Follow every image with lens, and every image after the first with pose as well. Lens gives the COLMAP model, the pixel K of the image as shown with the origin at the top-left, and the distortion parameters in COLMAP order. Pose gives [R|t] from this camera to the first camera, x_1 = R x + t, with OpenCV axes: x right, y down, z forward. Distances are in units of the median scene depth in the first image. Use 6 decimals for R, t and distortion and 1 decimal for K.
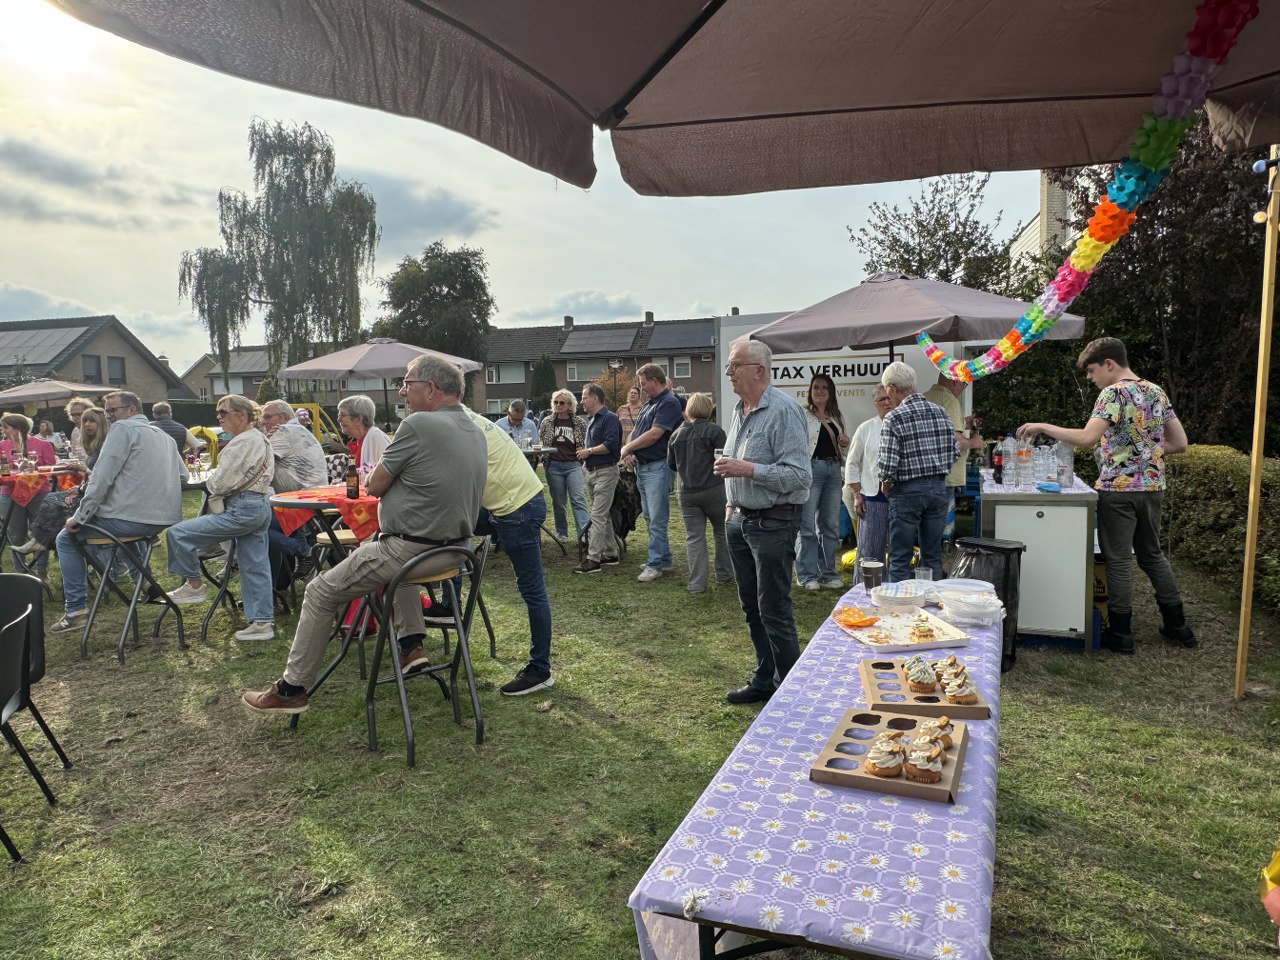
lens RADIAL K [[807.3, 0, 640.0], [0, 807.3, 480.0], [0, 0, 1]] dist [-0.001529, -0.001784]
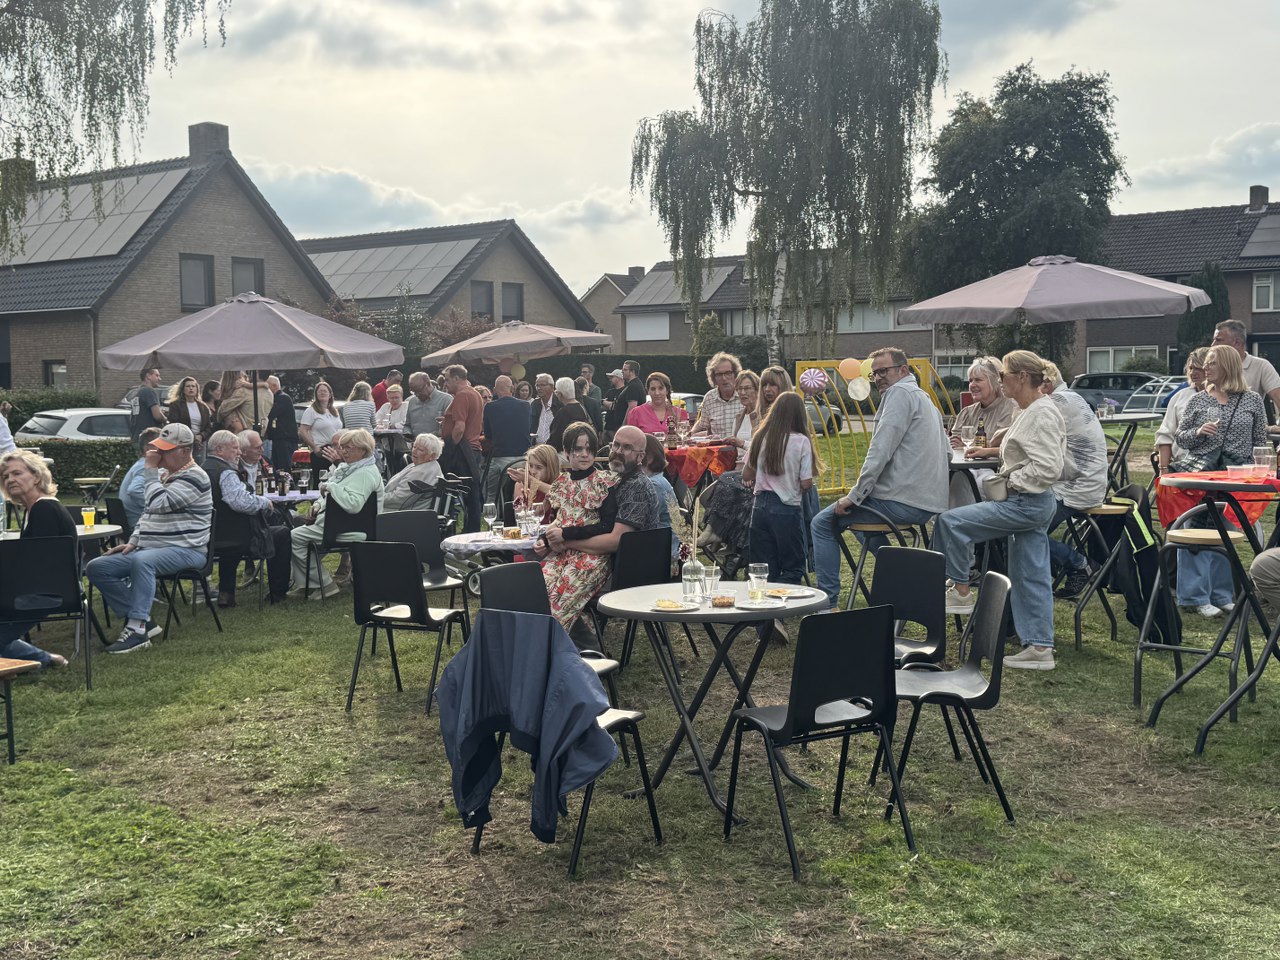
lens RADIAL K [[1596.4, 0, 640.0], [0, 1596.4, 480.0], [0, 0, 1]] dist [0.226135, -0.568163]
pose [[0.913913, 0.037532, -0.404172, -0.037558], [-0.043659, 0.999029, -0.005950, 0.009792], [0.403556, 0.023083, 0.914664, -0.155053]]
